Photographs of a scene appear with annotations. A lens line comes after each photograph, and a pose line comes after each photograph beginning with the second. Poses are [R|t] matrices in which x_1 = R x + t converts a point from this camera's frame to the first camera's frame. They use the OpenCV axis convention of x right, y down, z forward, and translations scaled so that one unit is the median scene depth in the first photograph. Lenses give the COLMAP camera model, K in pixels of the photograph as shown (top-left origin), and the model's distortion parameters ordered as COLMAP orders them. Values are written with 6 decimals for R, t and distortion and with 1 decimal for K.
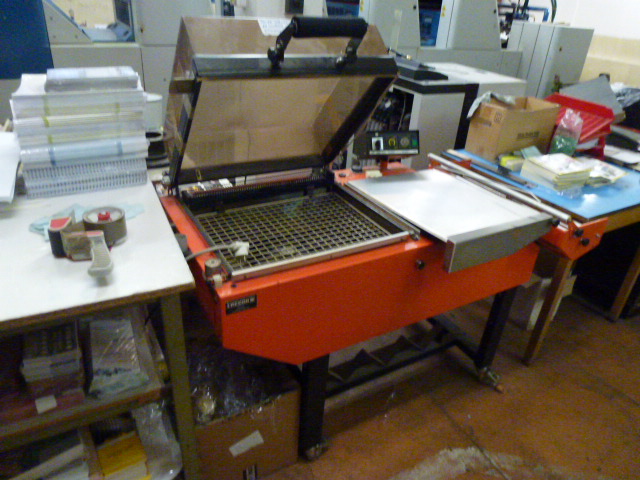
lens RADIAL K [[456.7, 0, 320.0], [0, 456.7, 240.0], [0, 0, 1]] dist [-0.052754, 0.009962]
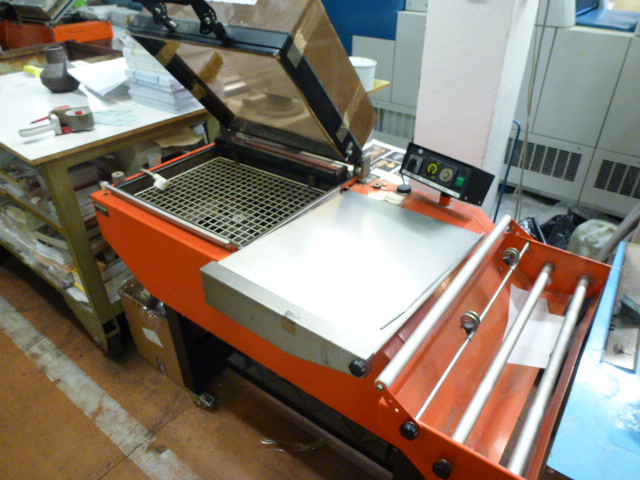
lens RADIAL K [[456.7, 0, 320.0], [0, 456.7, 240.0], [0, 0, 1]] dist [-0.052754, 0.009962]
pose [[0.399885, 0.431432, -0.808677, 0.762963], [-0.399927, 0.876002, 0.269589, -0.248596], [0.824712, 0.215607, 0.522841, 0.574996]]
